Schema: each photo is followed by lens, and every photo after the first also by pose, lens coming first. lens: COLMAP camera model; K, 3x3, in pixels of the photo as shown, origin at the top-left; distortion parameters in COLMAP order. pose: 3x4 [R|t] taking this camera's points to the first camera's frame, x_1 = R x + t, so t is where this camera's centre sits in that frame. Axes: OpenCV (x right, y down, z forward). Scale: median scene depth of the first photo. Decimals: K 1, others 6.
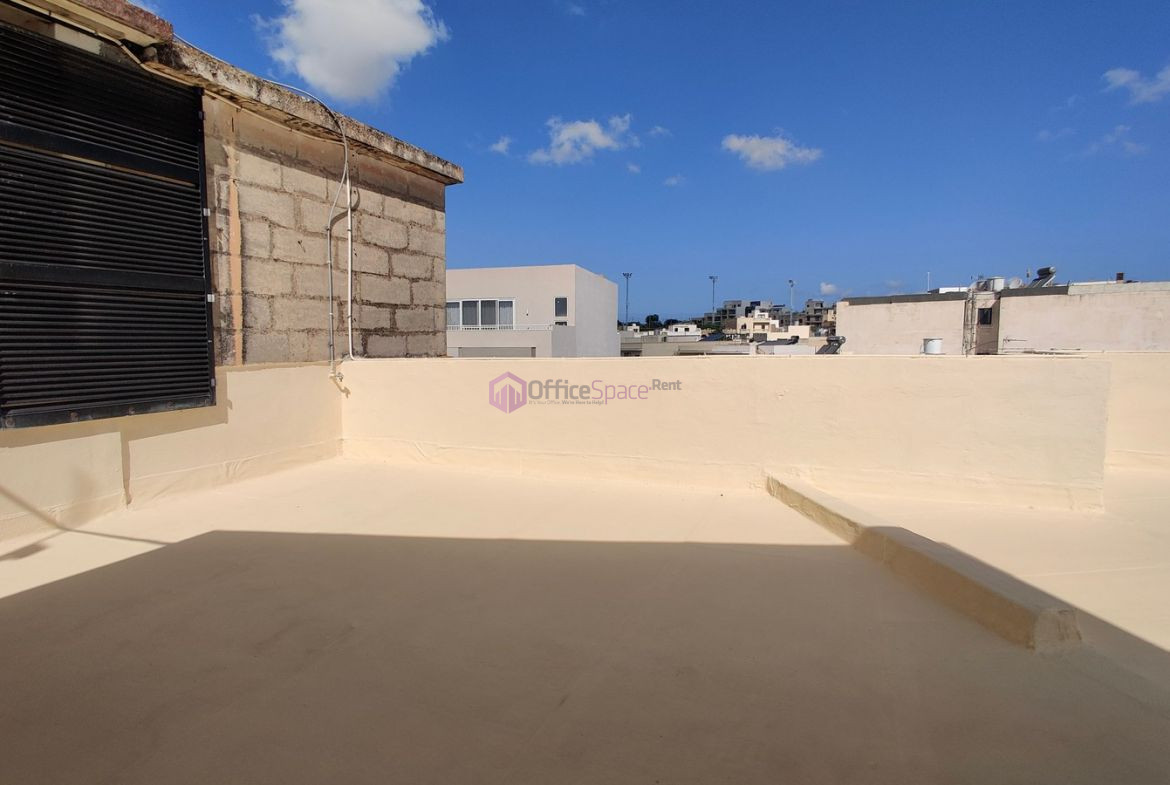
lens RADIAL K [[642.6, 0, 585.0], [0, 642.6, 392.5], [0, 0, 1]] dist [-0.024152, 0.035674]
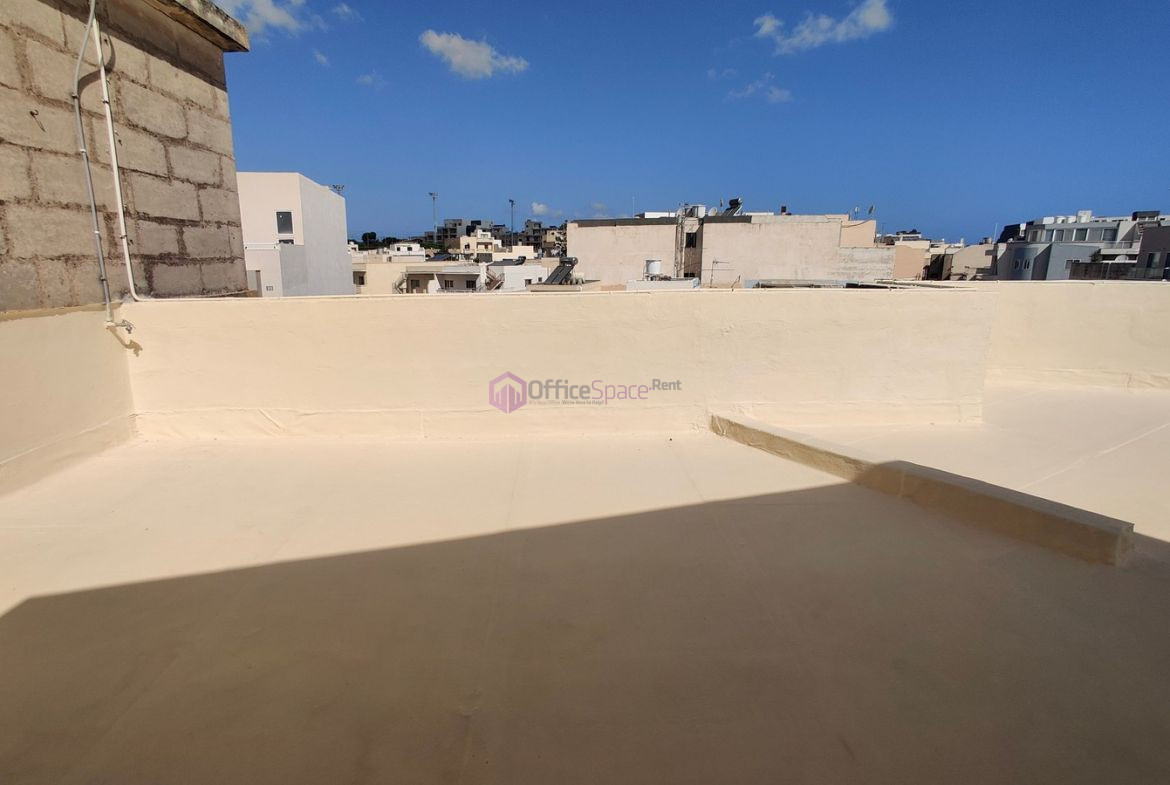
lens RADIAL K [[642.6, 0, 585.0], [0, 642.6, 392.5], [0, 0, 1]] dist [-0.024152, 0.035674]
pose [[0.905437, -0.082997, 0.416287, -0.183075], [0.031179, 0.991053, 0.129777, -0.022708], [-0.423334, -0.104525, 0.899924, 0.132761]]
